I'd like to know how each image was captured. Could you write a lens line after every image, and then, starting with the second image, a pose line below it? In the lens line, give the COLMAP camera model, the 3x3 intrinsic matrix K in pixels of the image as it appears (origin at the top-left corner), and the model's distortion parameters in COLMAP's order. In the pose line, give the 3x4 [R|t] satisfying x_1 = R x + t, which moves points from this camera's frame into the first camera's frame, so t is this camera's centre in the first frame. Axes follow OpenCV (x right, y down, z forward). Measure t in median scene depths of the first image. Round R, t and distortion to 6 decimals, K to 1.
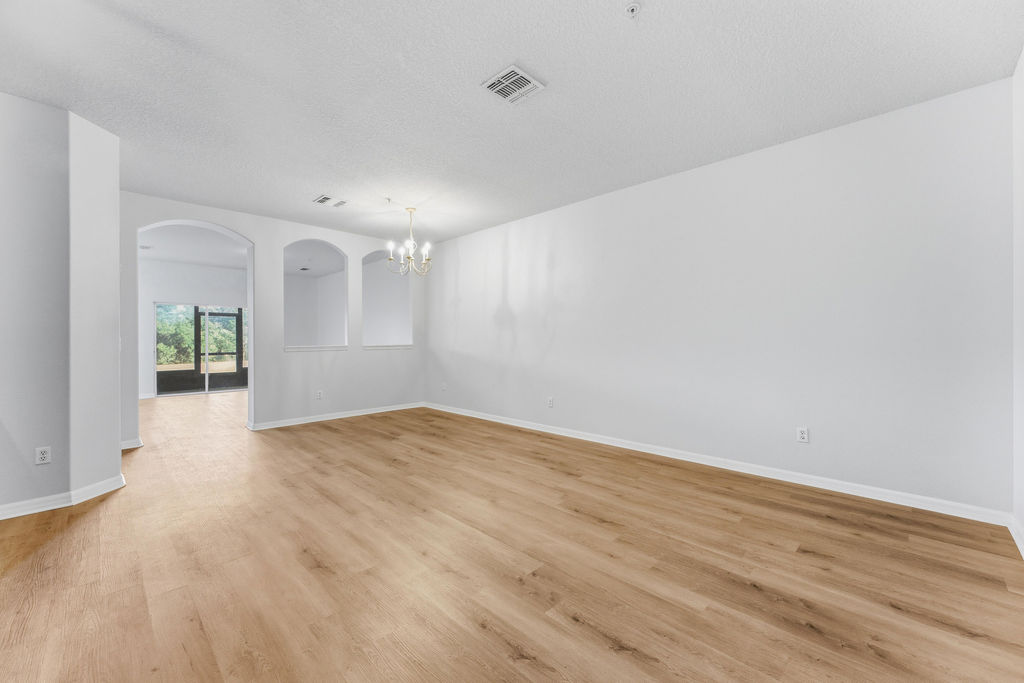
lens RADIAL K [[411.0, 0, 512.6], [0, 411.0, 339.1], [0, 0, 1]] dist [-0.002906, 0.000285]
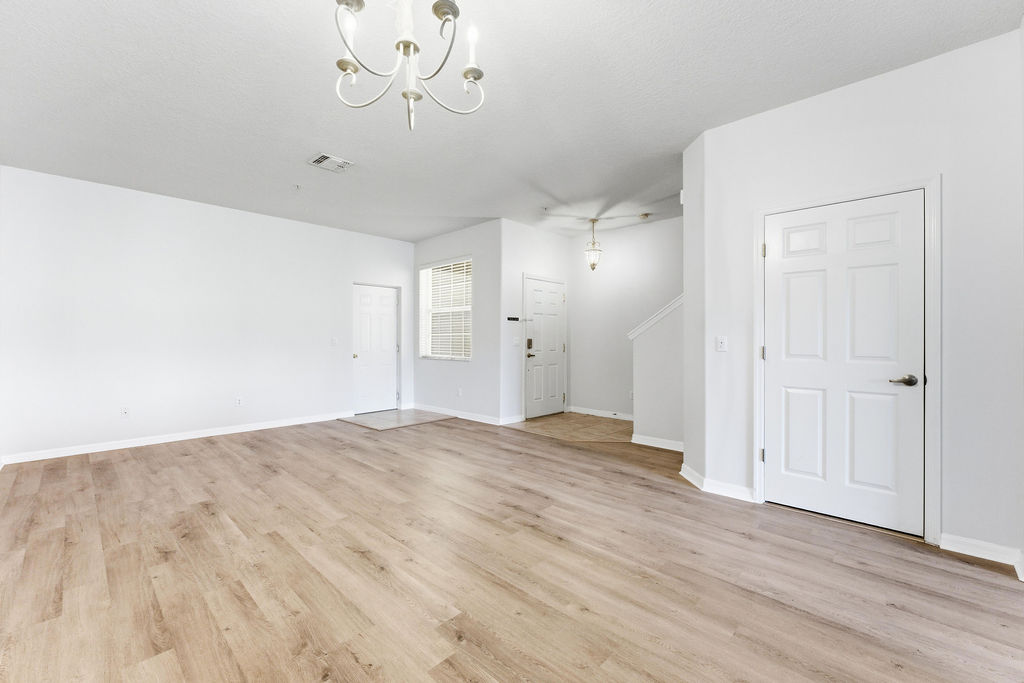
lens RADIAL K [[411.0, 0, 511.0], [0, 411.0, 342.3], [0, 0, 1]] dist [-0.002906, 0.000285]
pose [[-0.999627, 0.000523, -0.027300, -0.480930], [0.000359, 0.999982, 0.006038, 0.000646], [0.027303, 0.006025, -0.999609, 1.994631]]
